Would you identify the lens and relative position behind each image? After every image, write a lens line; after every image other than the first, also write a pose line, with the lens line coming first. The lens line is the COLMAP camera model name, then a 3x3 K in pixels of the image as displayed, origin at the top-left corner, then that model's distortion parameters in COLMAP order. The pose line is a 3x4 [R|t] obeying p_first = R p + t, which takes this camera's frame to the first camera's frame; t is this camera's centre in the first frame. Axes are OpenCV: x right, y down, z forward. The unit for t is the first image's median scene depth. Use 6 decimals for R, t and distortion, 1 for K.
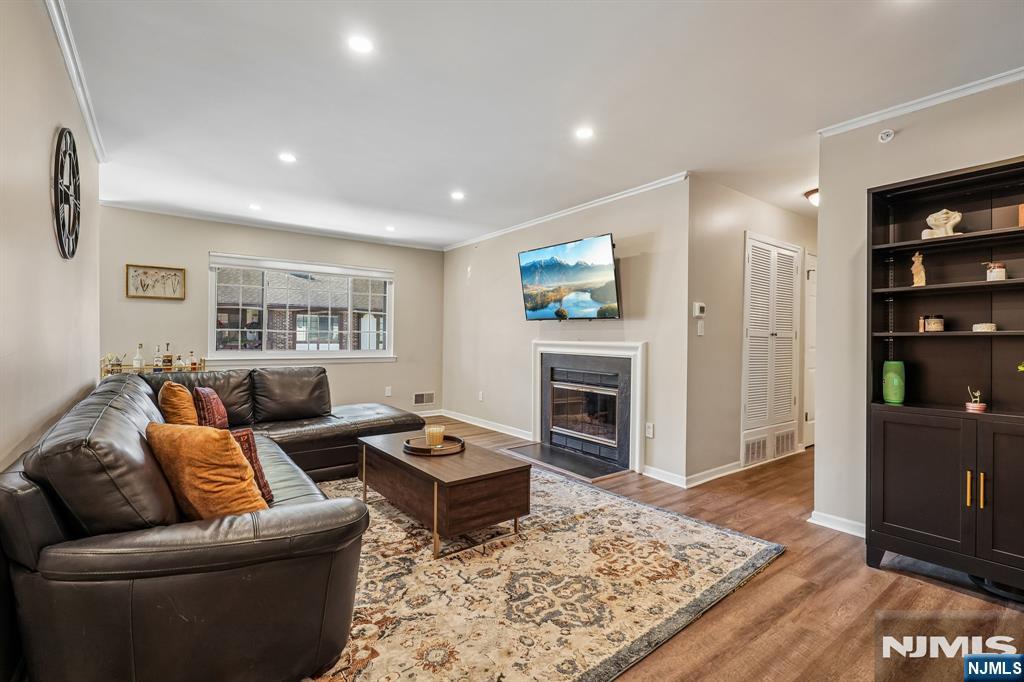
lens RADIAL K [[455.5, 0, 502.5], [0, 455.5, 326.7], [0, 0, 1]] dist [-0.000269, -0.000147]
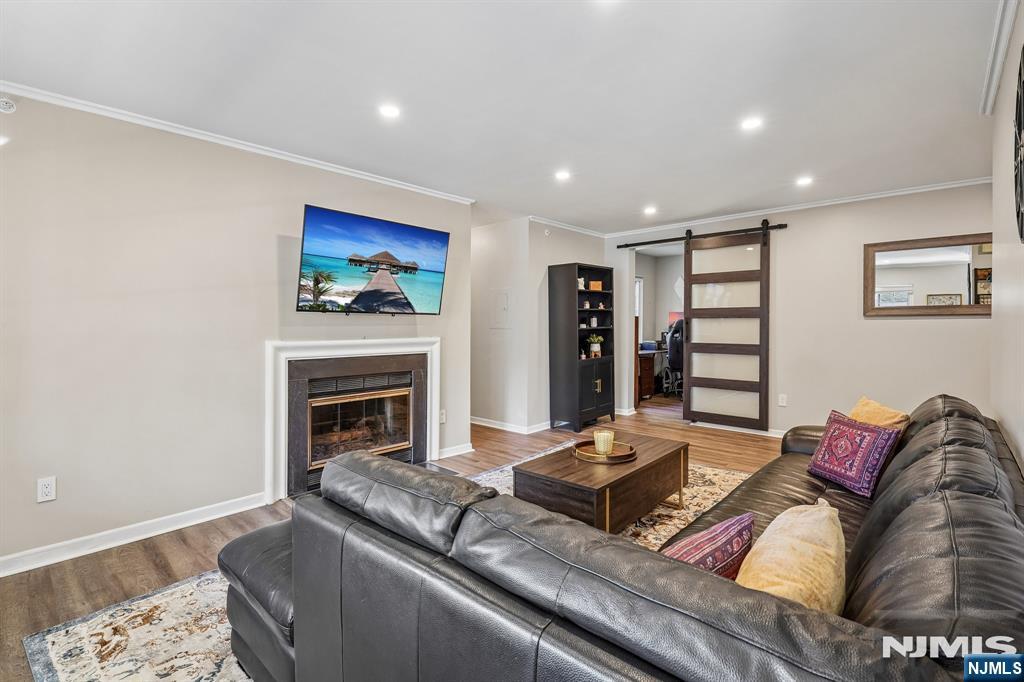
lens RADIAL K [[467.4, 0, 513.6], [0, 467.4, 325.4], [0, 0, 1]] dist [0.000396, -0.000244]
pose [[-0.184888, -0.013259, 0.982670, -0.841124], [-0.022081, 0.999713, 0.009334, -0.008429], [-0.982512, -0.019973, -0.185127, 1.068865]]
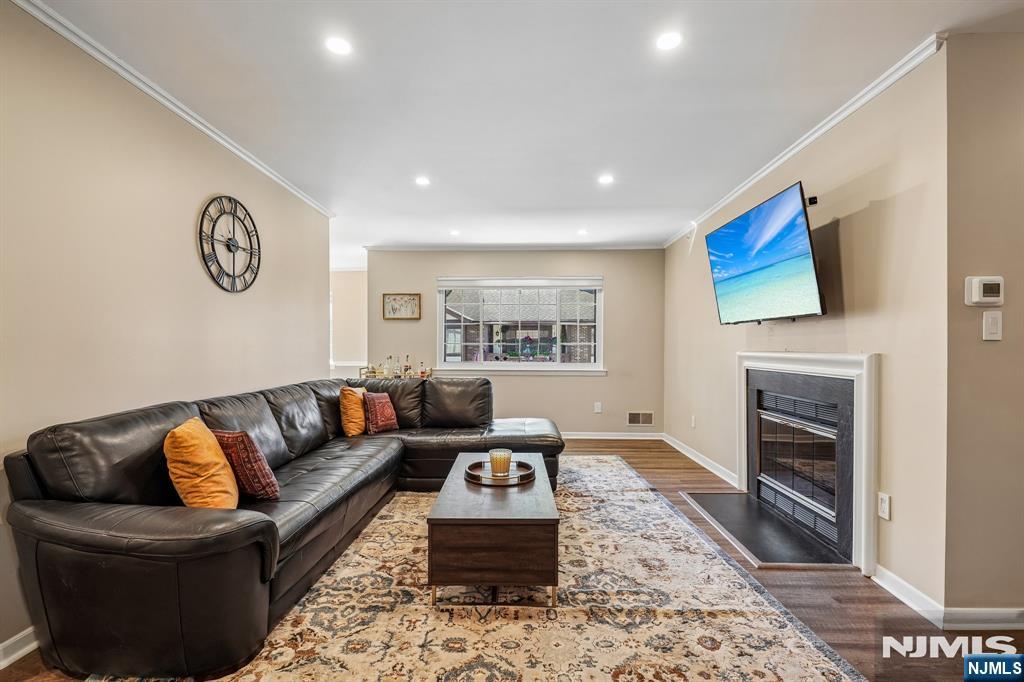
lens RADIAL K [[462.2, 0, 511.6], [0, 462.2, 337.8], [0, 0, 1]] dist [0.003130, -0.000917]
pose [[0.787679, -0.022973, -0.615657, 0.323723], [0.020831, 0.999726, -0.010654, 0.010622], [0.615733, -0.004433, 0.787942, 0.250721]]
